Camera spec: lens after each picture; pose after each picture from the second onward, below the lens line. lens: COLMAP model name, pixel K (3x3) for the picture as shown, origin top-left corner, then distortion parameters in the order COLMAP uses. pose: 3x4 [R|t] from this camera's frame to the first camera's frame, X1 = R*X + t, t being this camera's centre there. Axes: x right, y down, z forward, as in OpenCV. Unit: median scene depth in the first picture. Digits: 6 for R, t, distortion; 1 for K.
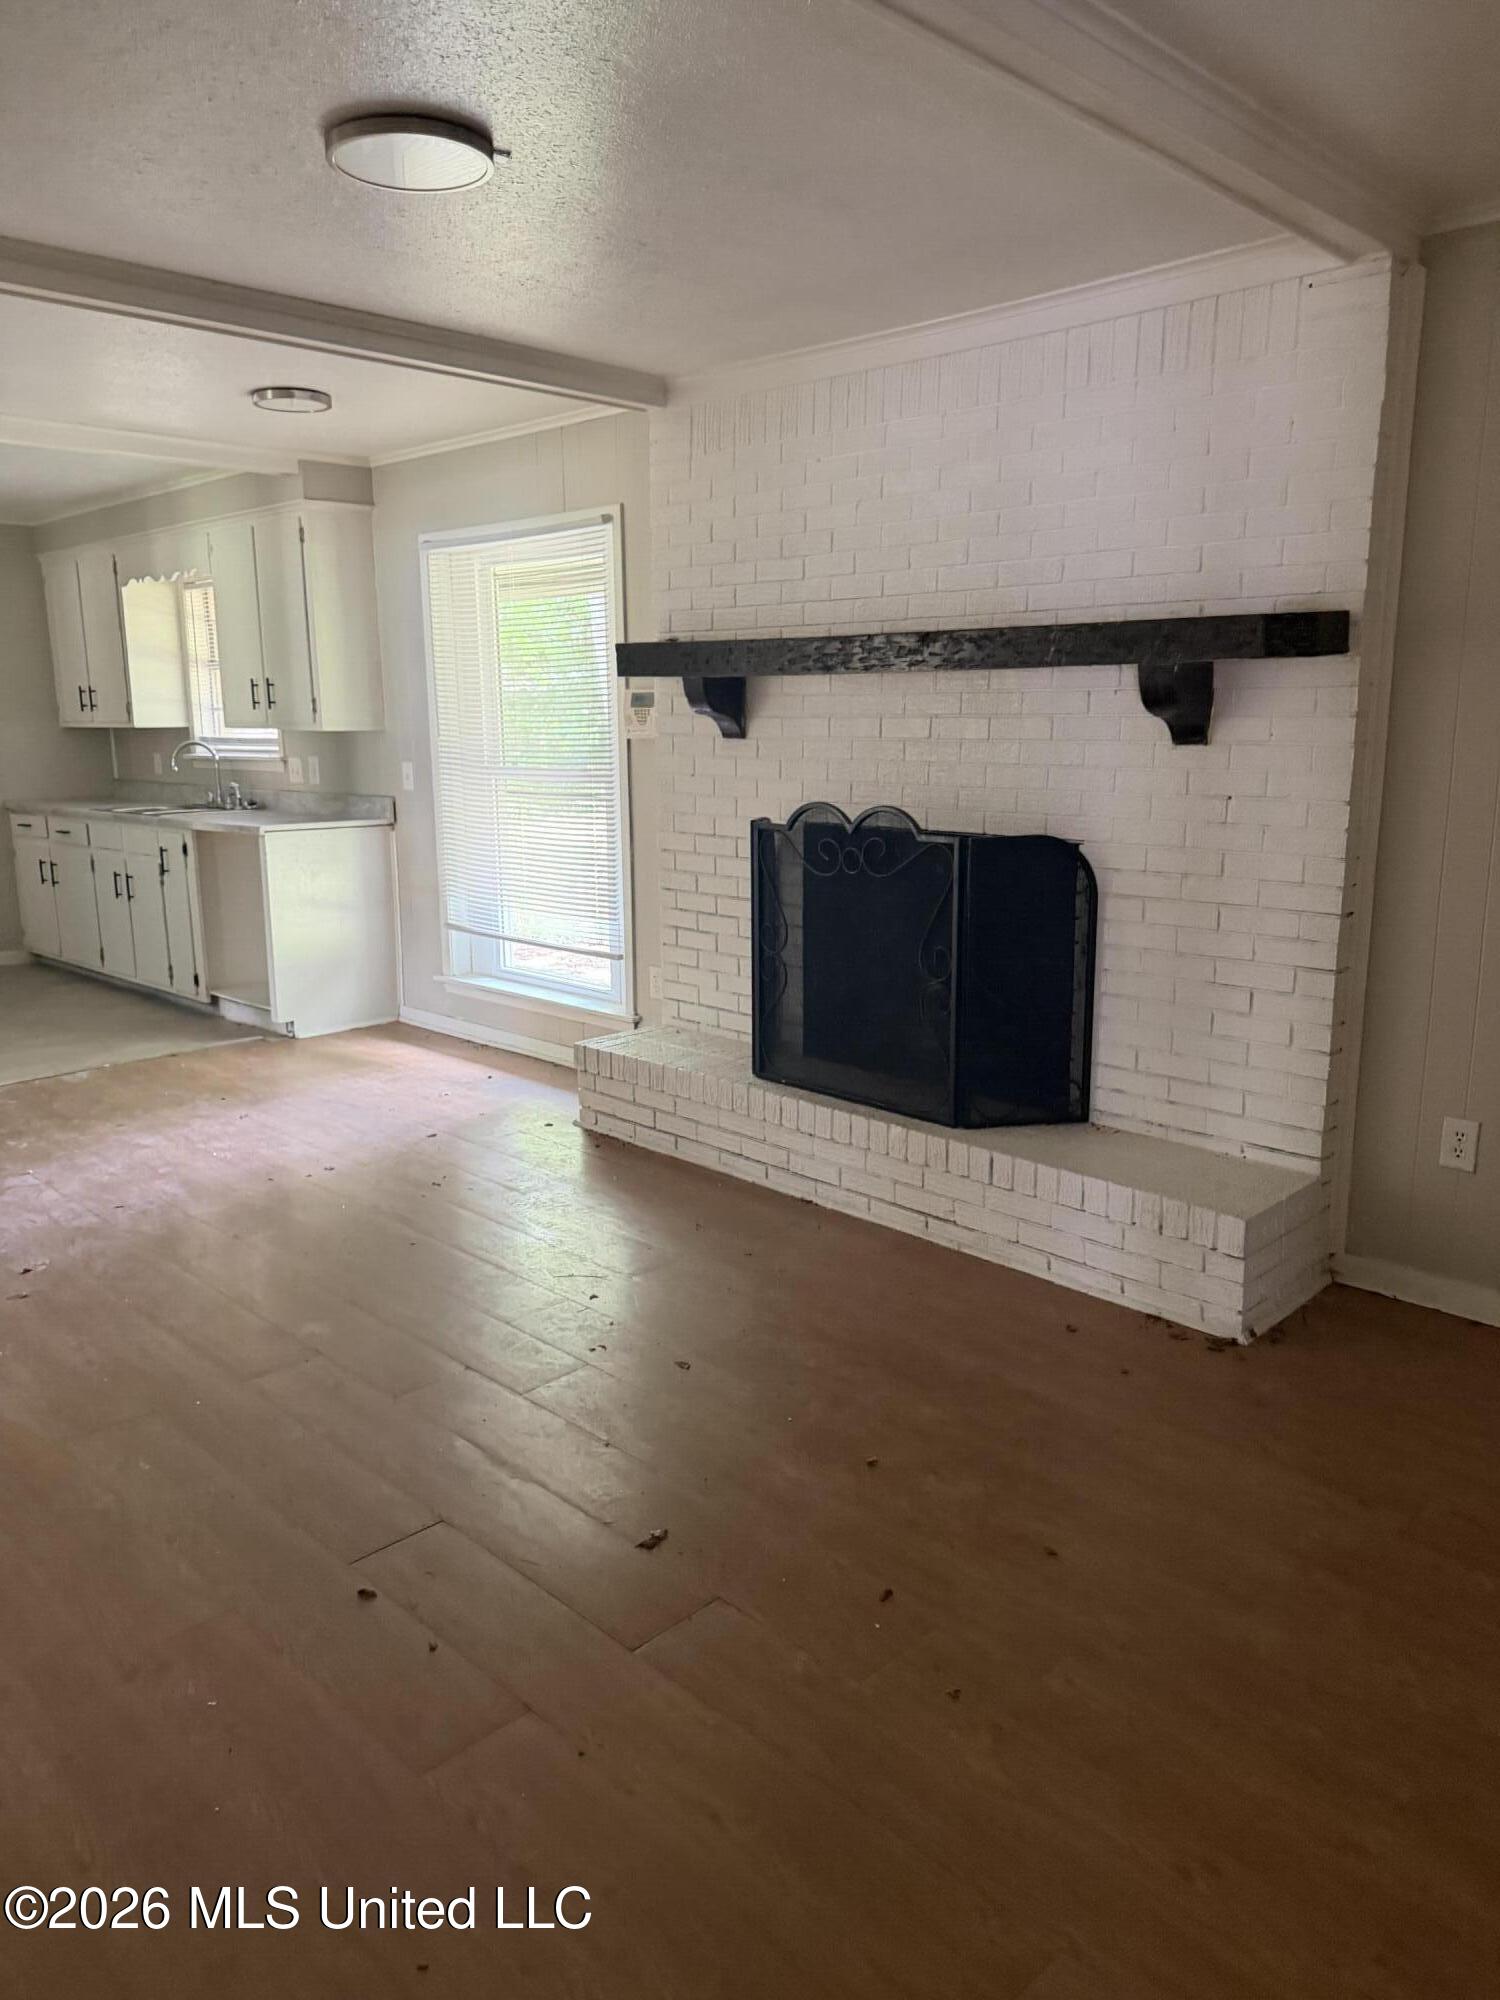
lens RADIAL K [[1429.0, 0, 759.2], [0, 1429.0, 998.2], [0, 0, 1]] dist [0.035260, 0.007279]
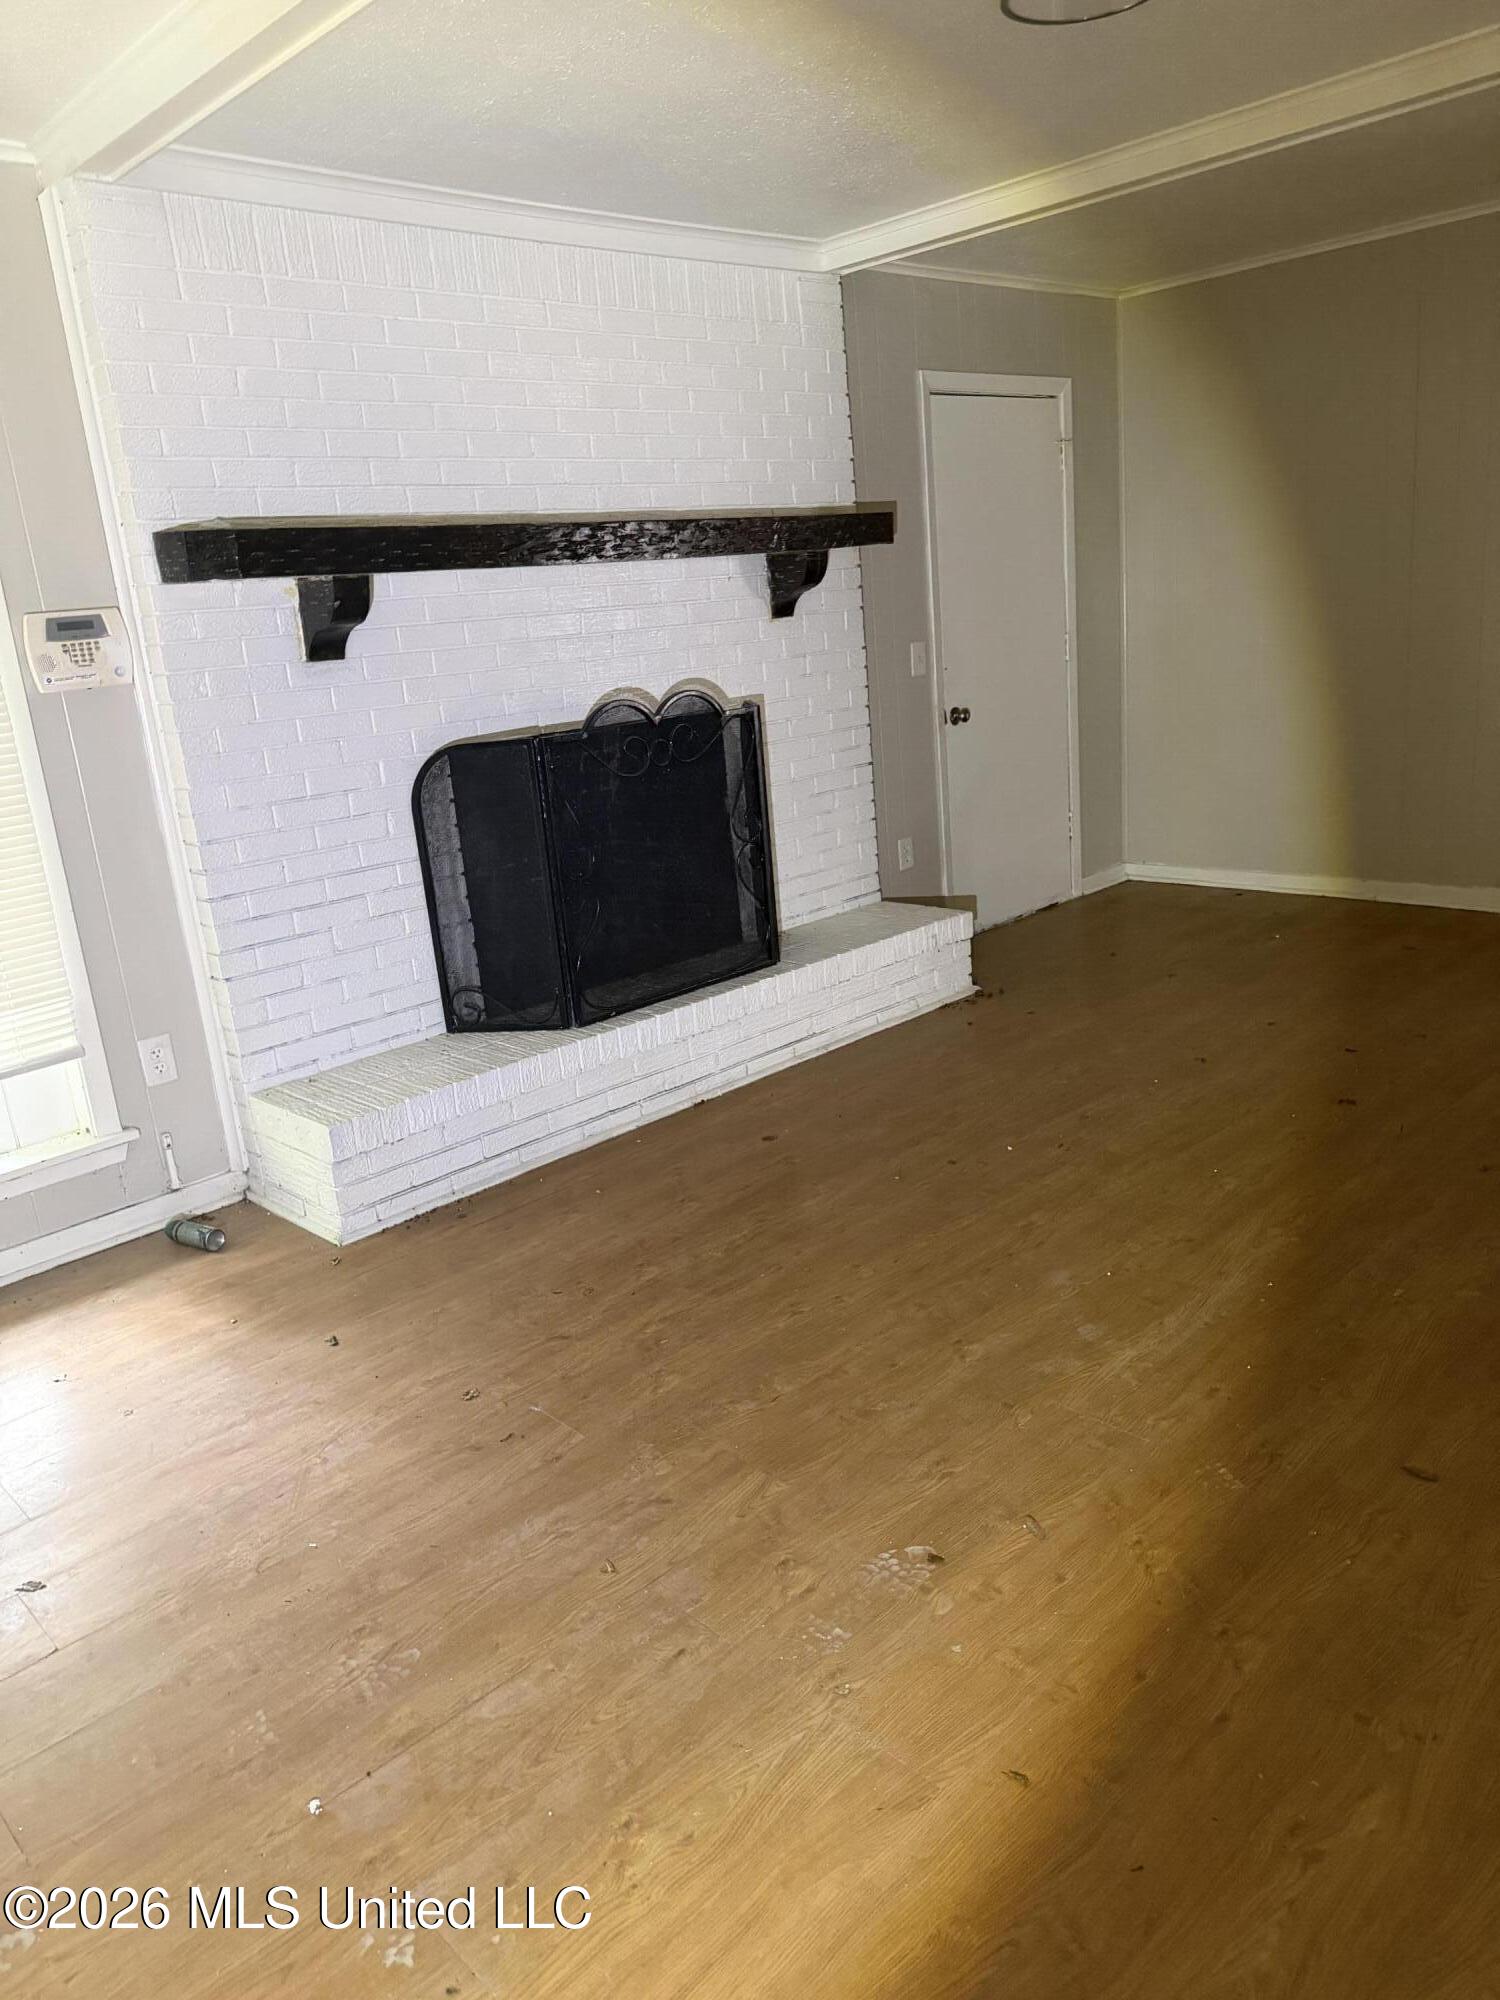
lens RADIAL K [[1429.0, 0, 765.4], [0, 1429.0, 1002.2], [0, 0, 1]] dist [0.035260, 0.007279]
pose [[0.005047, -0.269047, 0.963114, -0.959037], [0.279904, 0.925007, 0.256935, -0.174439], [-0.960015, 0.268283, 0.079976, 0.917226]]
